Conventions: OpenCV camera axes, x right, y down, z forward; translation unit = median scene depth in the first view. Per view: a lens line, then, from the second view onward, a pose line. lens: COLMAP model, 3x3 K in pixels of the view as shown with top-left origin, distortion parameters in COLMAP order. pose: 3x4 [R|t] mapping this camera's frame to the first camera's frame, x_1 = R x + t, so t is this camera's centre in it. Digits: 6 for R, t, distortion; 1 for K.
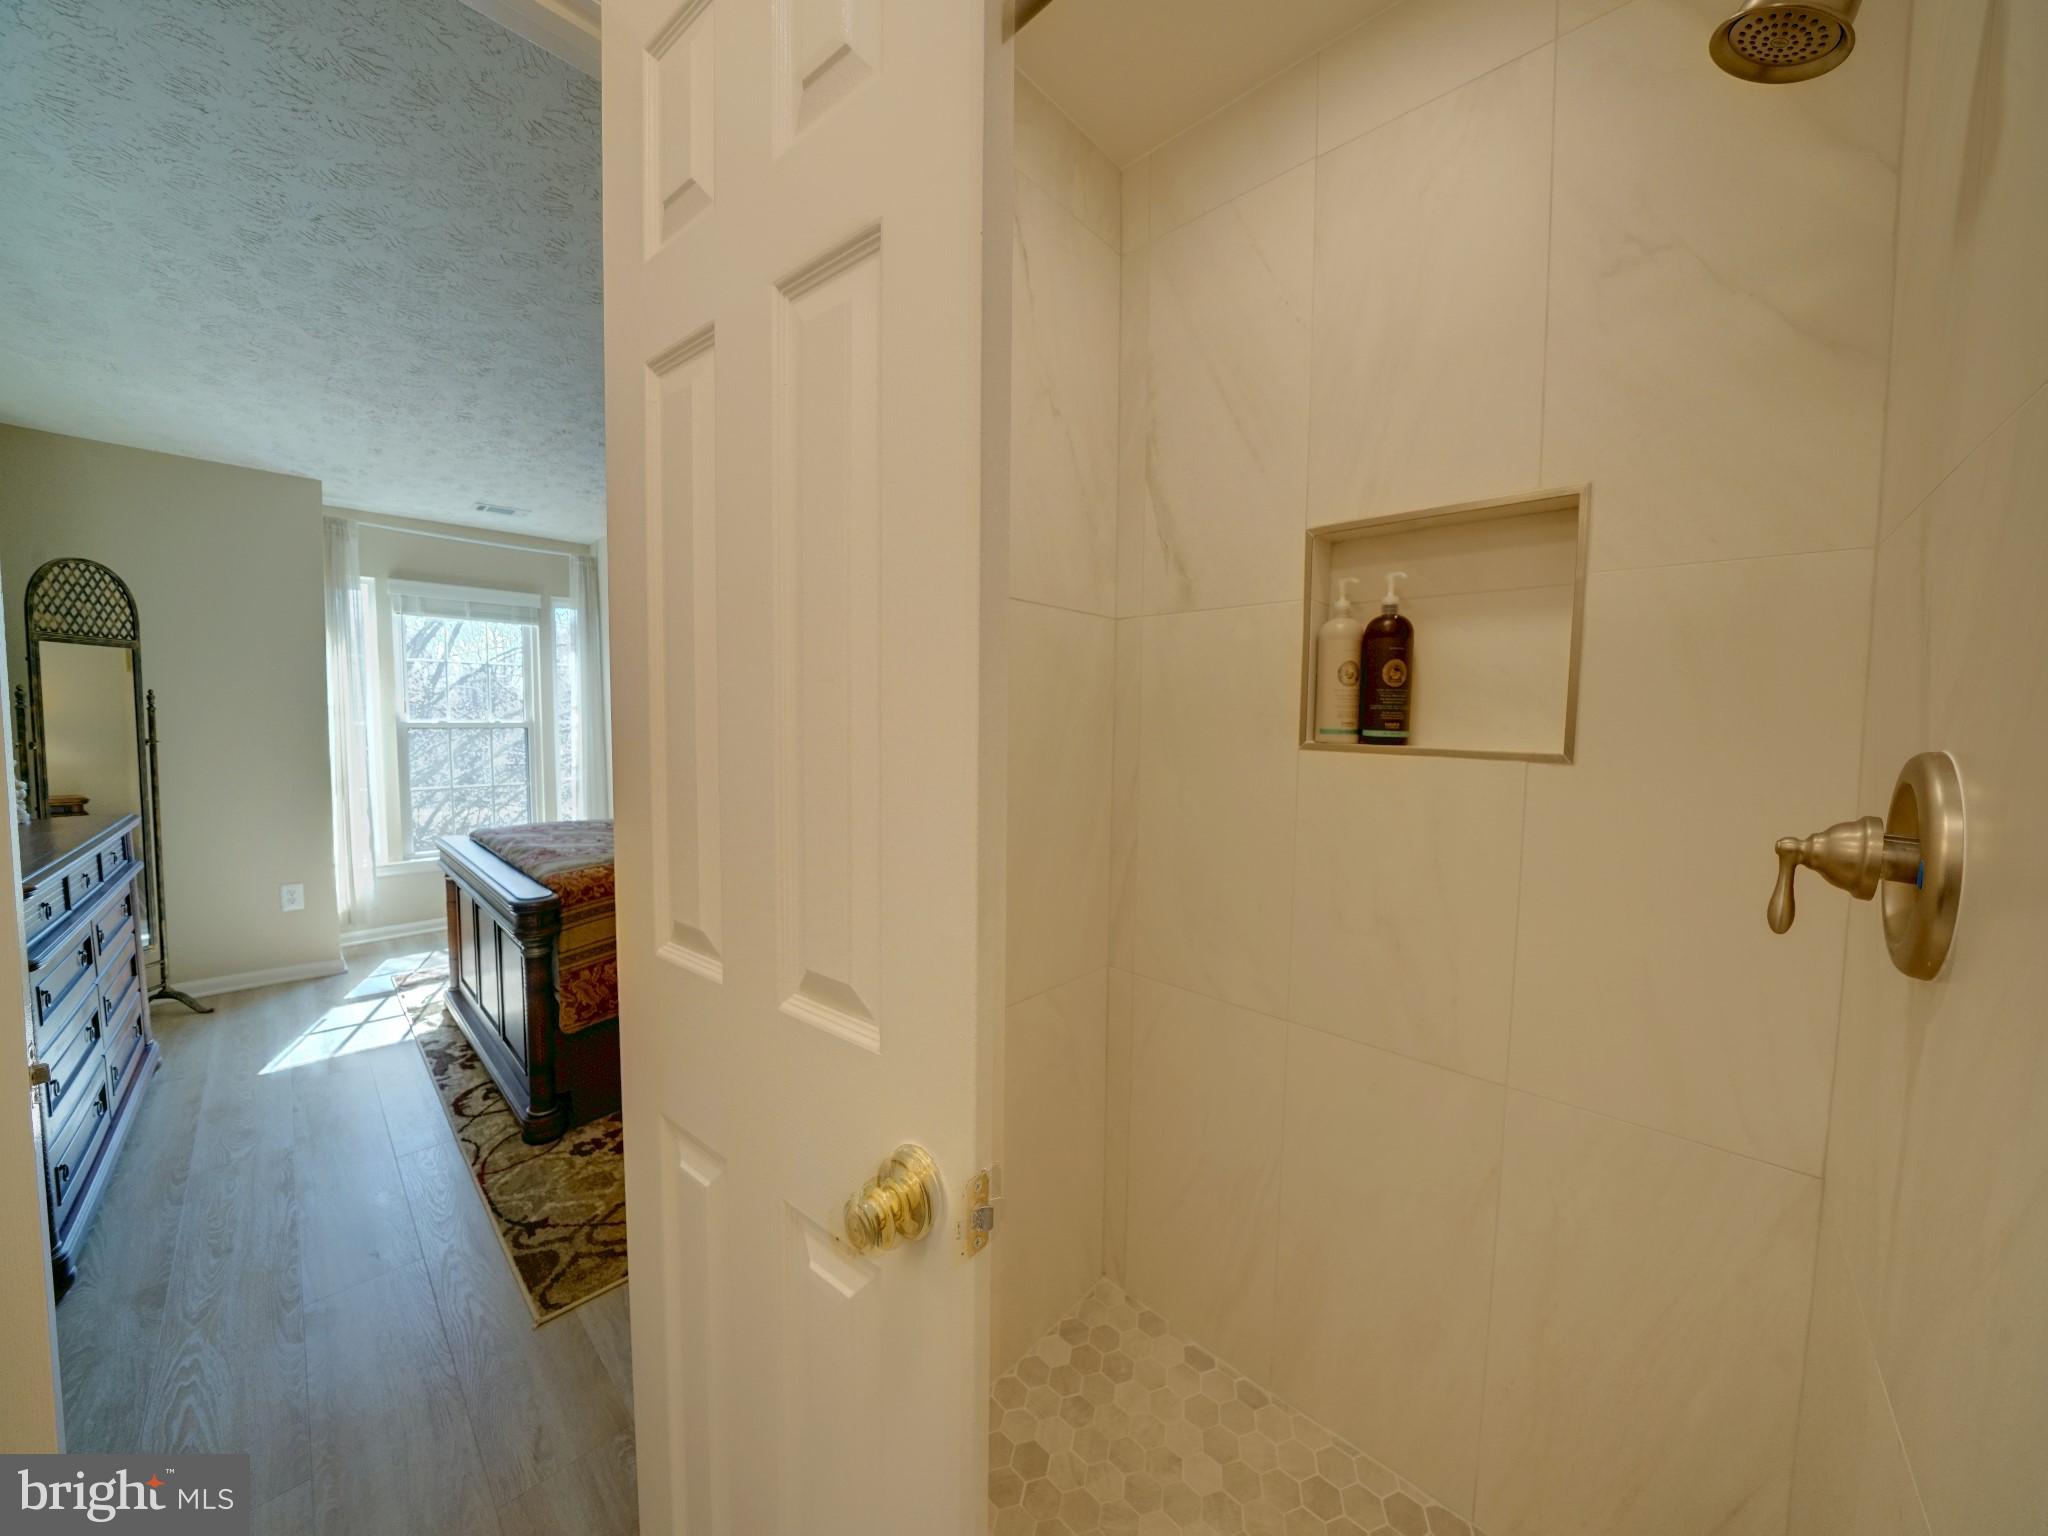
lens RADIAL K [[710.5, 0, 1008.8], [0, 710.5, 769.1], [0, 0, 1]] dist [-0.024269, 0.002999]
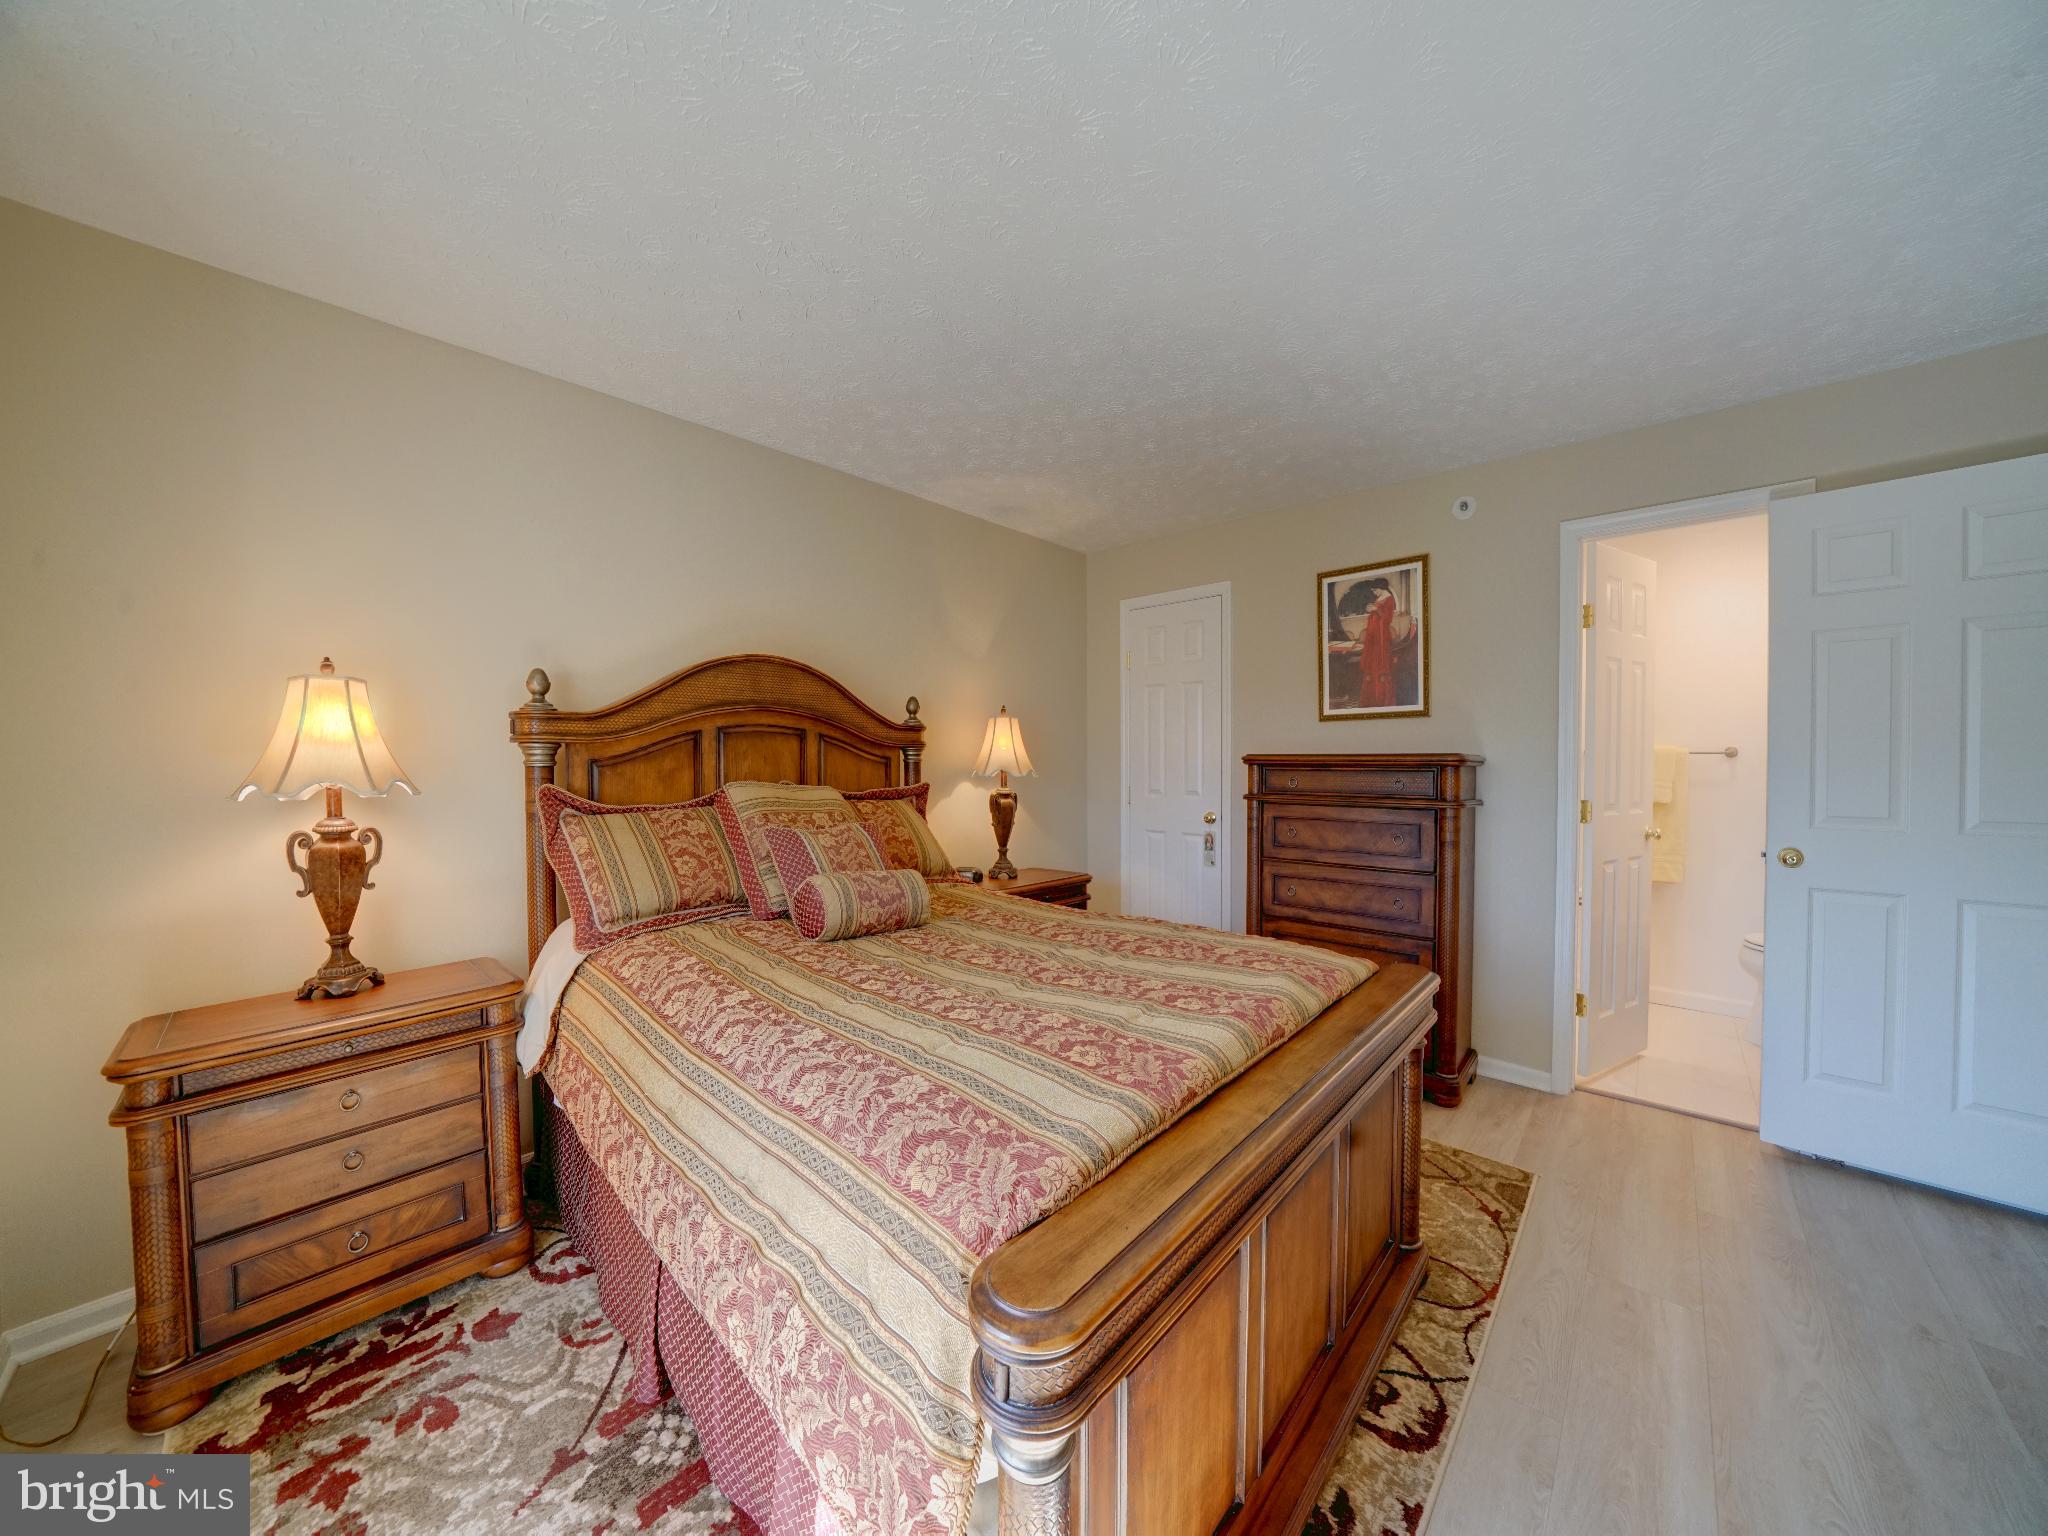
lens RADIAL K [[702.1, 0, 1017.1], [0, 702.1, 756.2], [0, 0, 1]] dist [-0.000712, -0.000076]
pose [[-0.011638, -0.014428, 0.999828, -1.184202], [0.066358, 0.997681, 0.015170, -0.089620], [-0.997728, 0.066523, -0.010653, 1.144624]]
